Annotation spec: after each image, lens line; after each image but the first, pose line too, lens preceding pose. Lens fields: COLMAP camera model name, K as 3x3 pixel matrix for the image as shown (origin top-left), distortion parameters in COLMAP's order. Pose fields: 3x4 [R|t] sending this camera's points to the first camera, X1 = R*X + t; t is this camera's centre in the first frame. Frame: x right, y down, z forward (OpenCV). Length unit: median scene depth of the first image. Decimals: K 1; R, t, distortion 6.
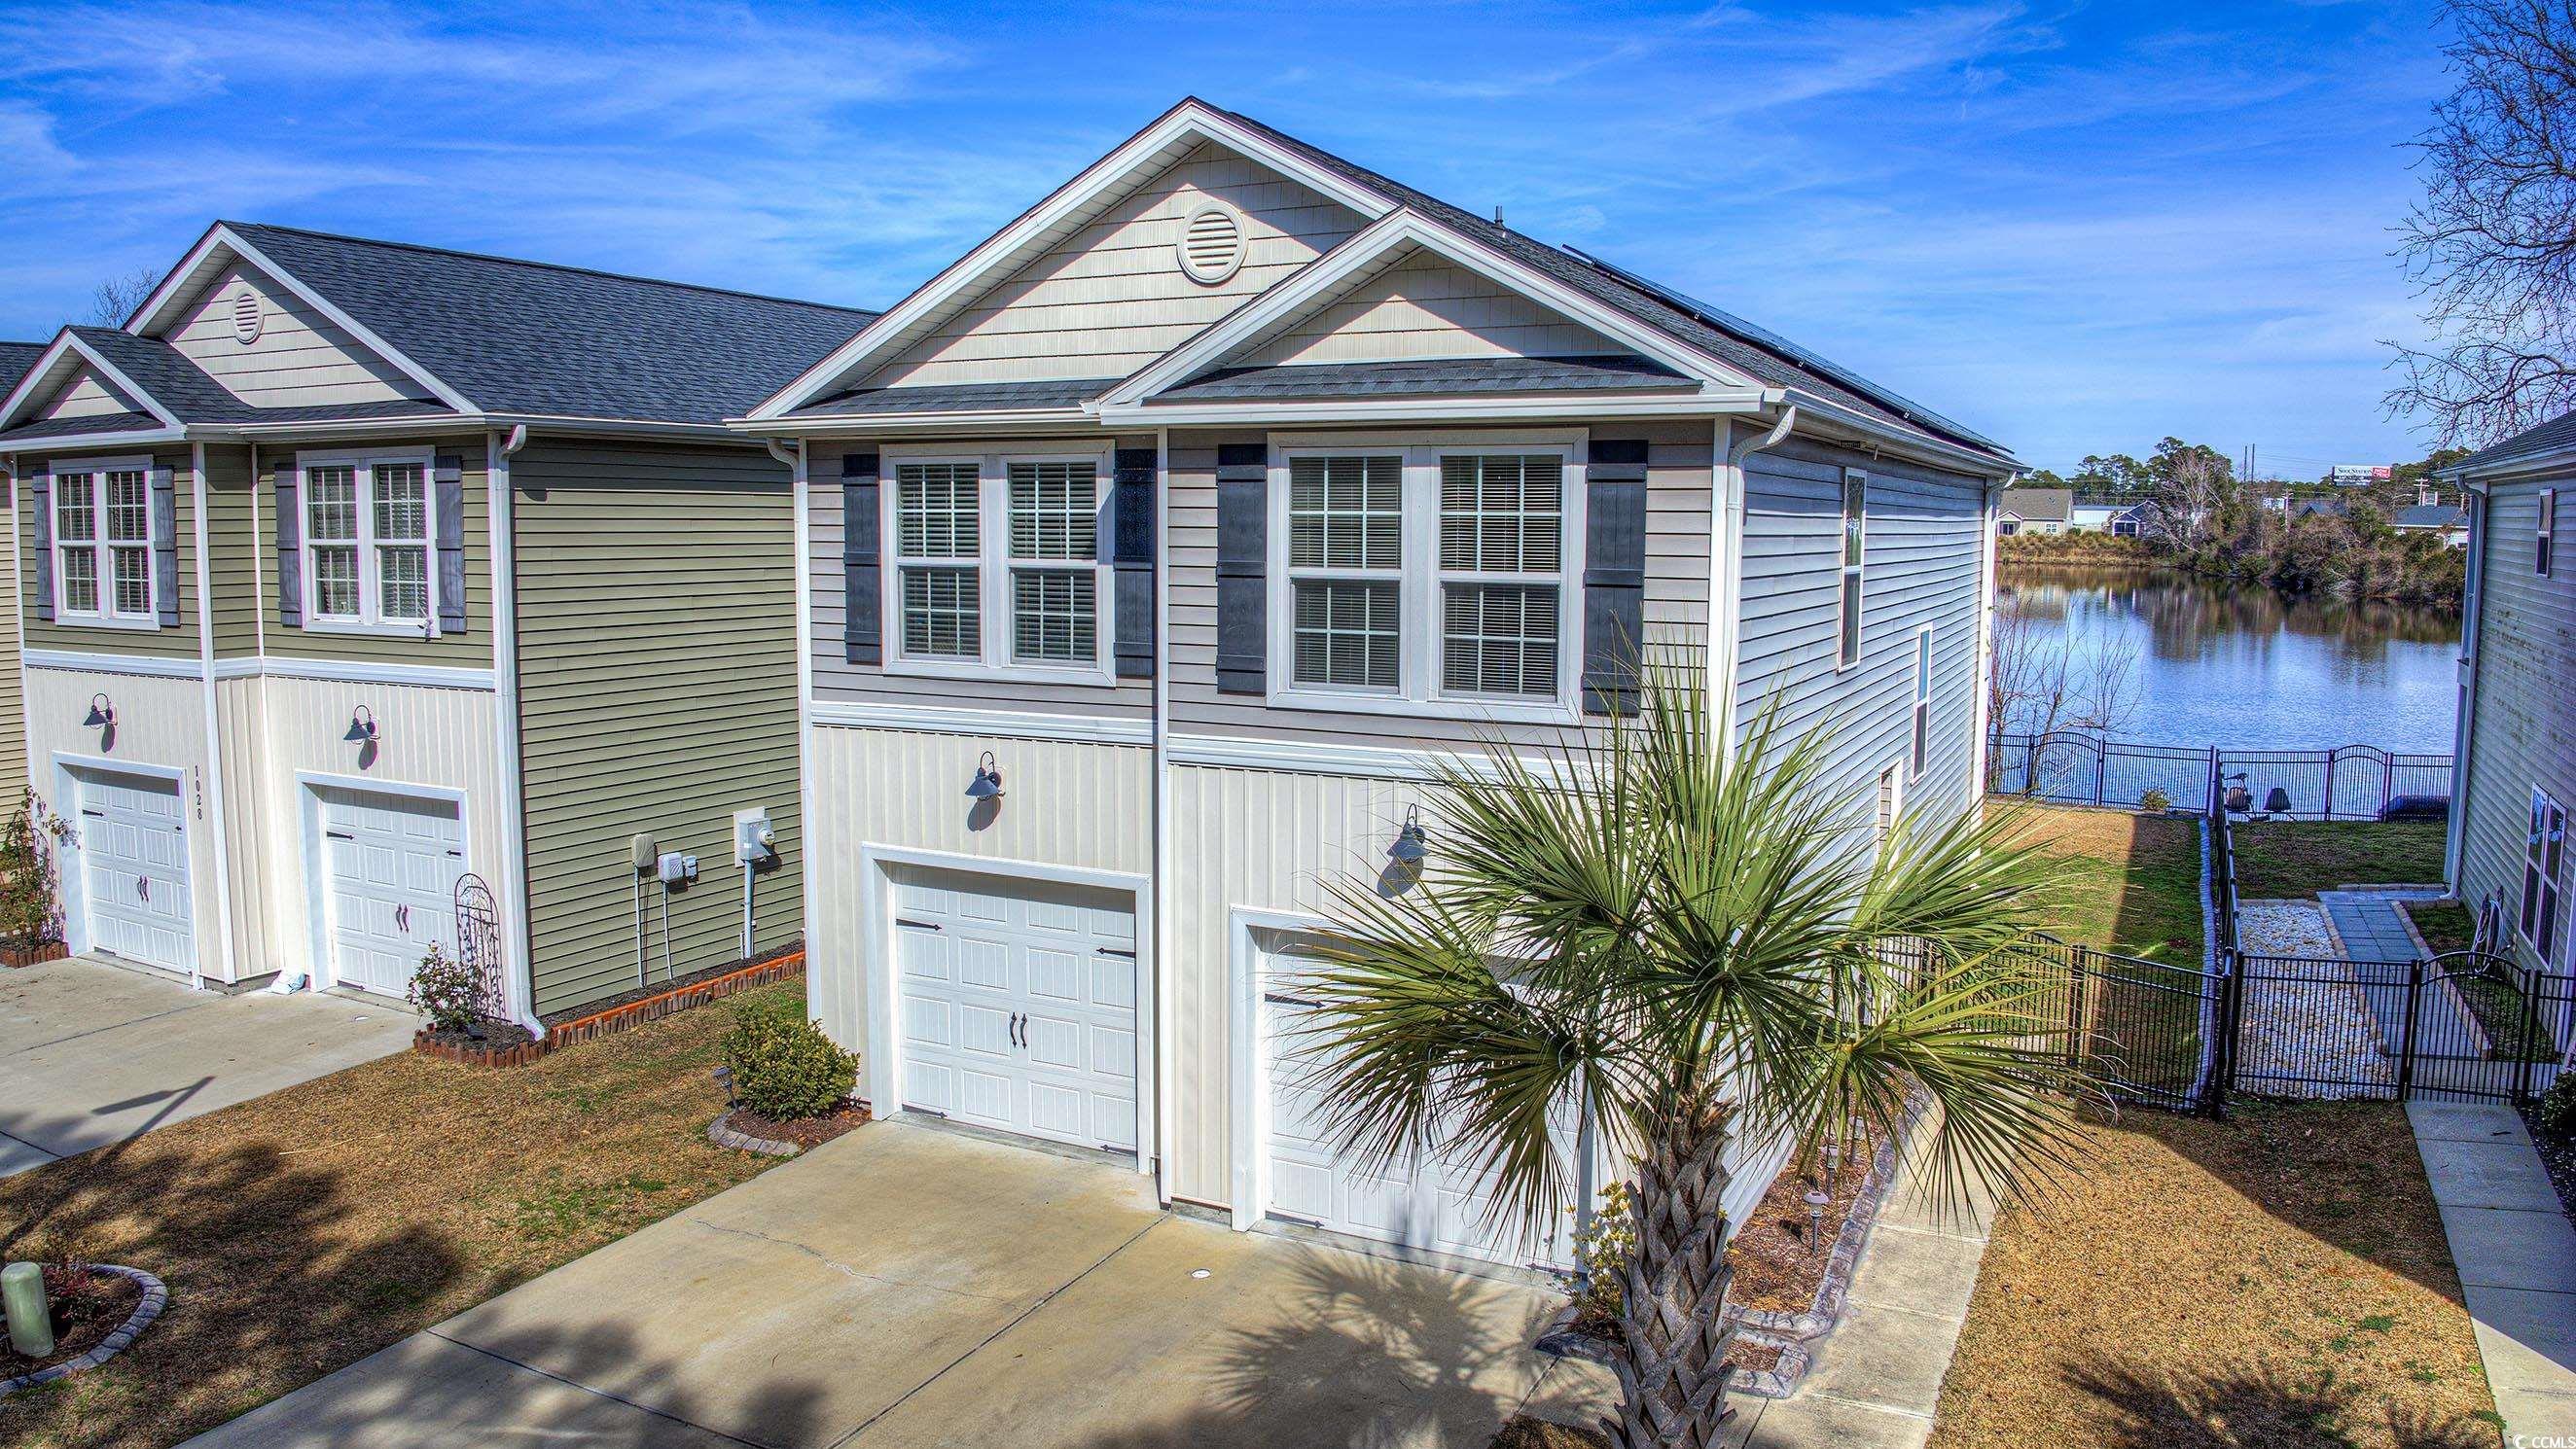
lens RADIAL K [[1816.1, 0, 1290.4], [0, 1816.1, 724.8], [0, 0, 1]] dist [-0.112520, -0.000154]
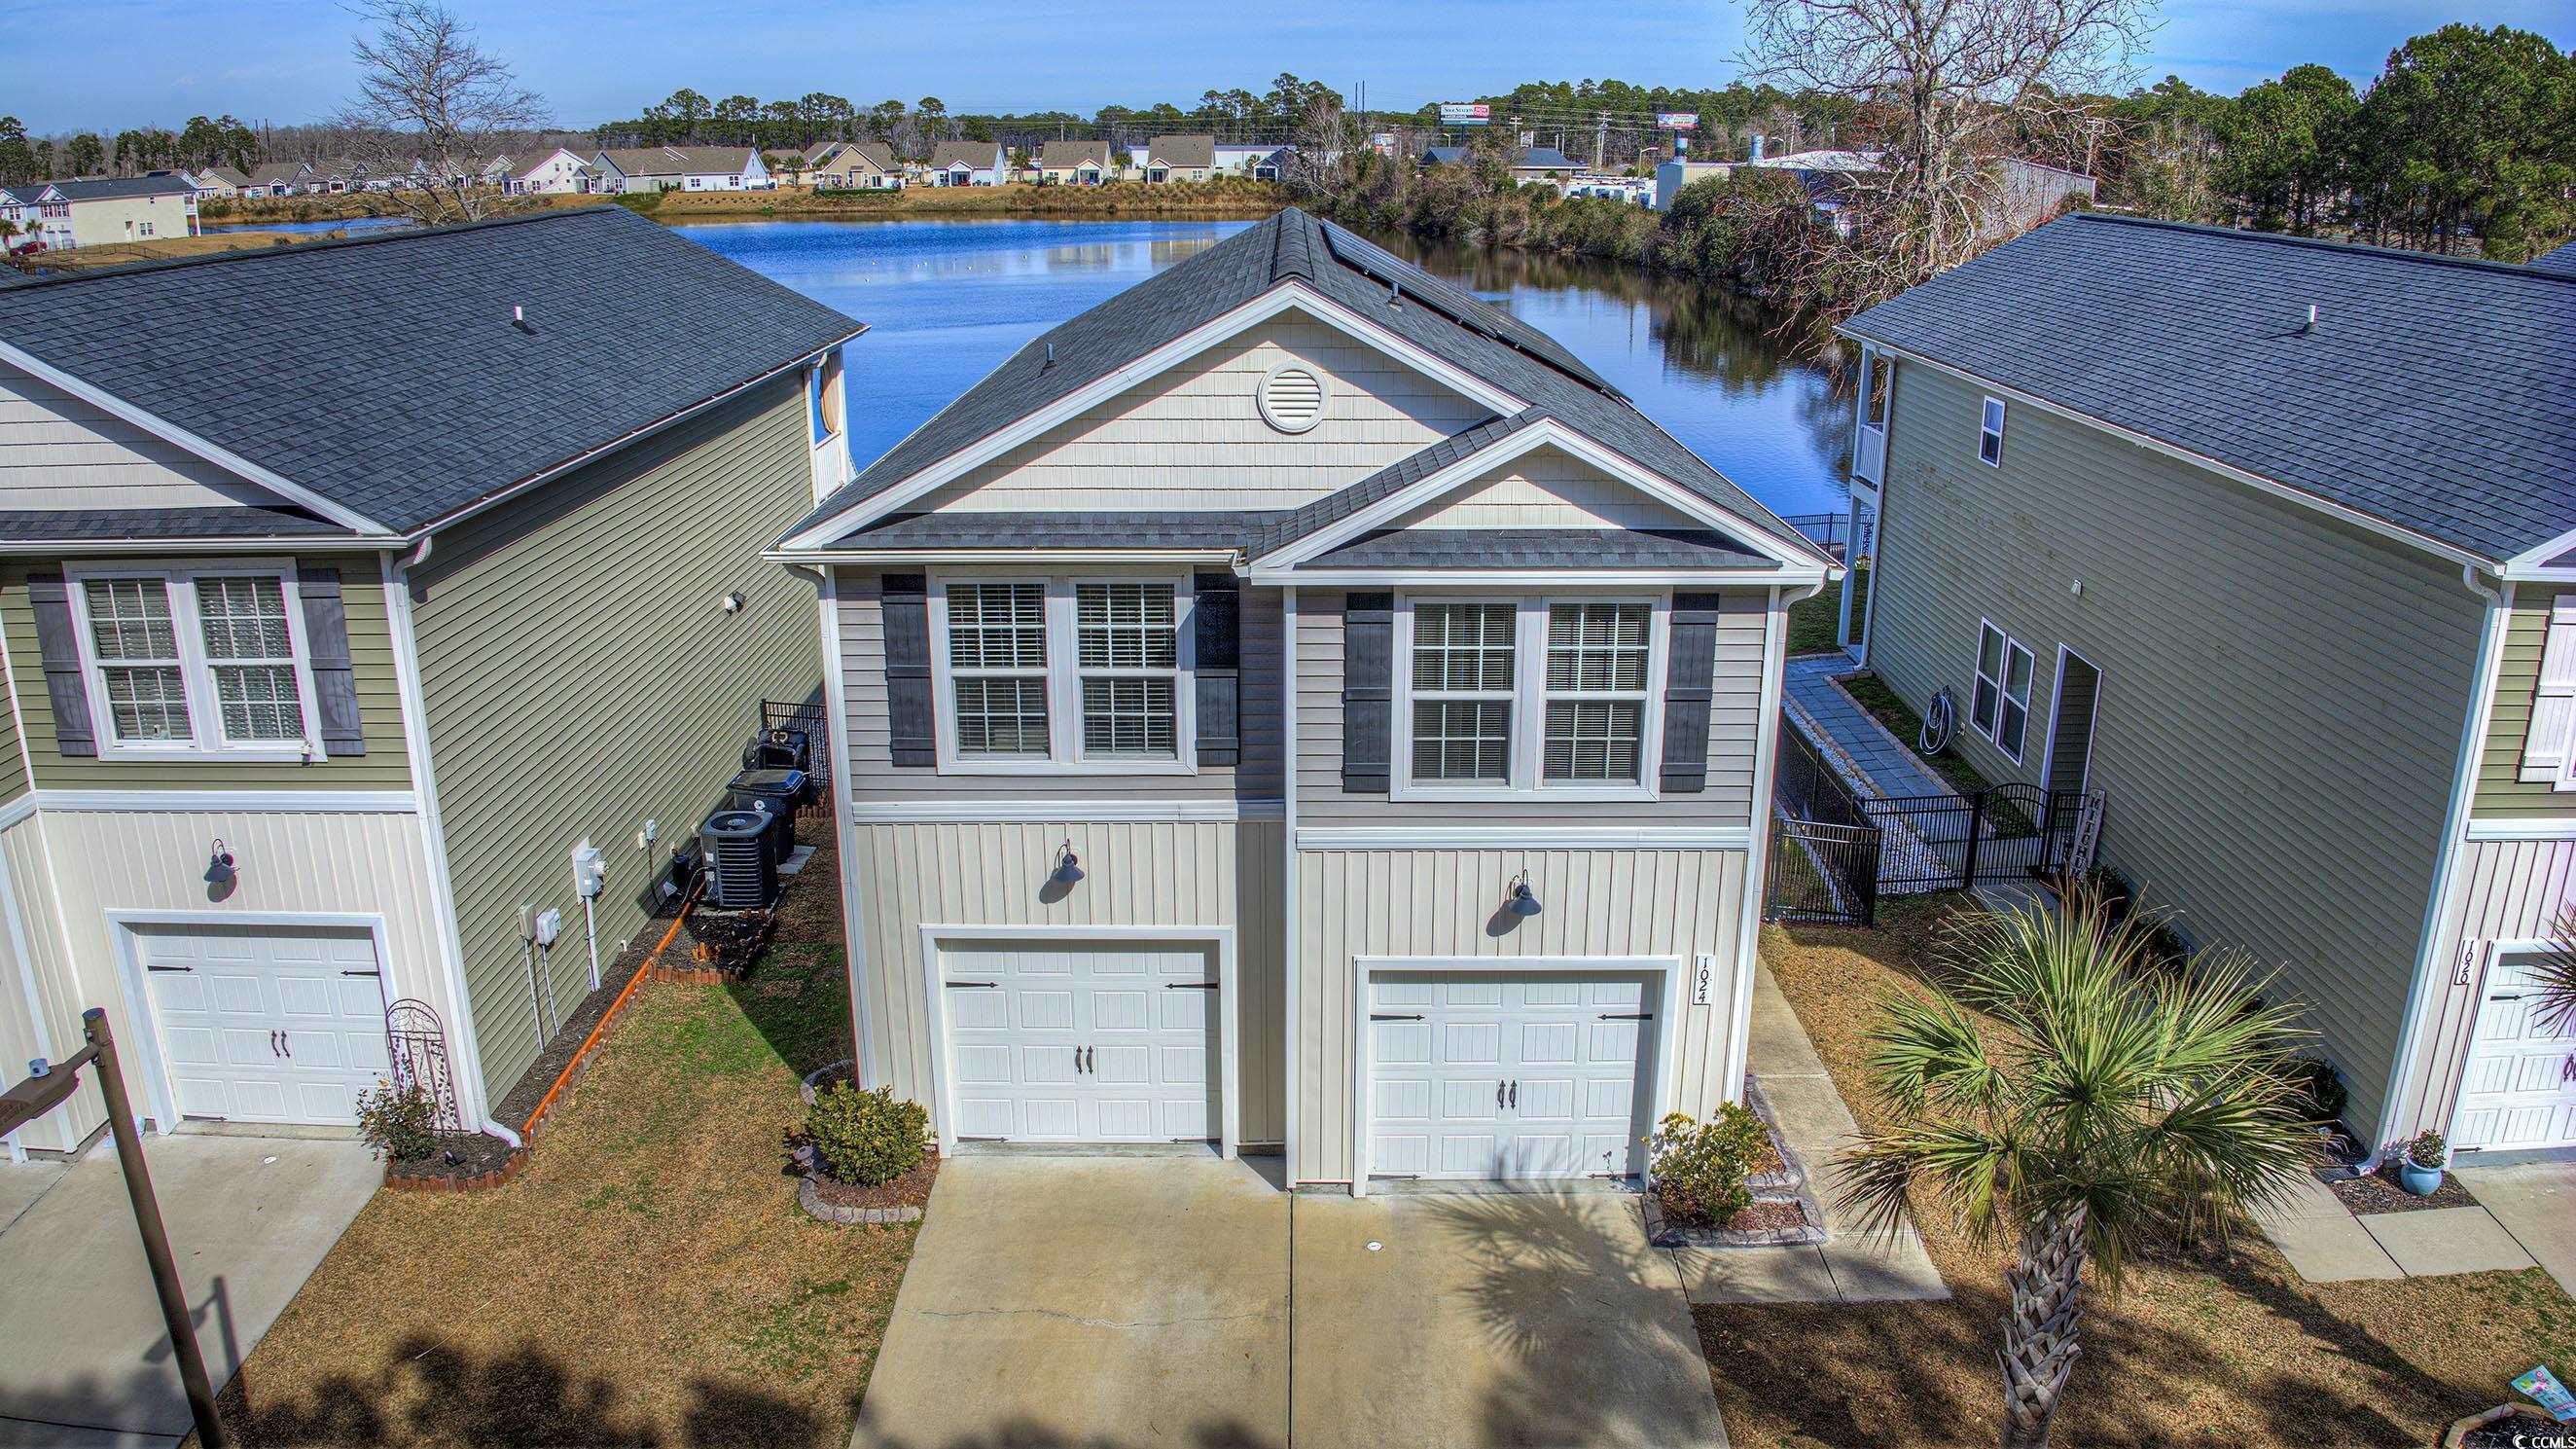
lens RADIAL K [[1816.7, 0, 1296.5], [0, 1816.7, 725.4], [0, 0, 1]] dist [-0.112520, -0.000154]
pose [[0.890967, -0.143596, 0.430765, -0.496831], [0.057332, 0.976662, 0.206990, -0.267173], [-0.450435, -0.159725, 0.878406, -0.025794]]
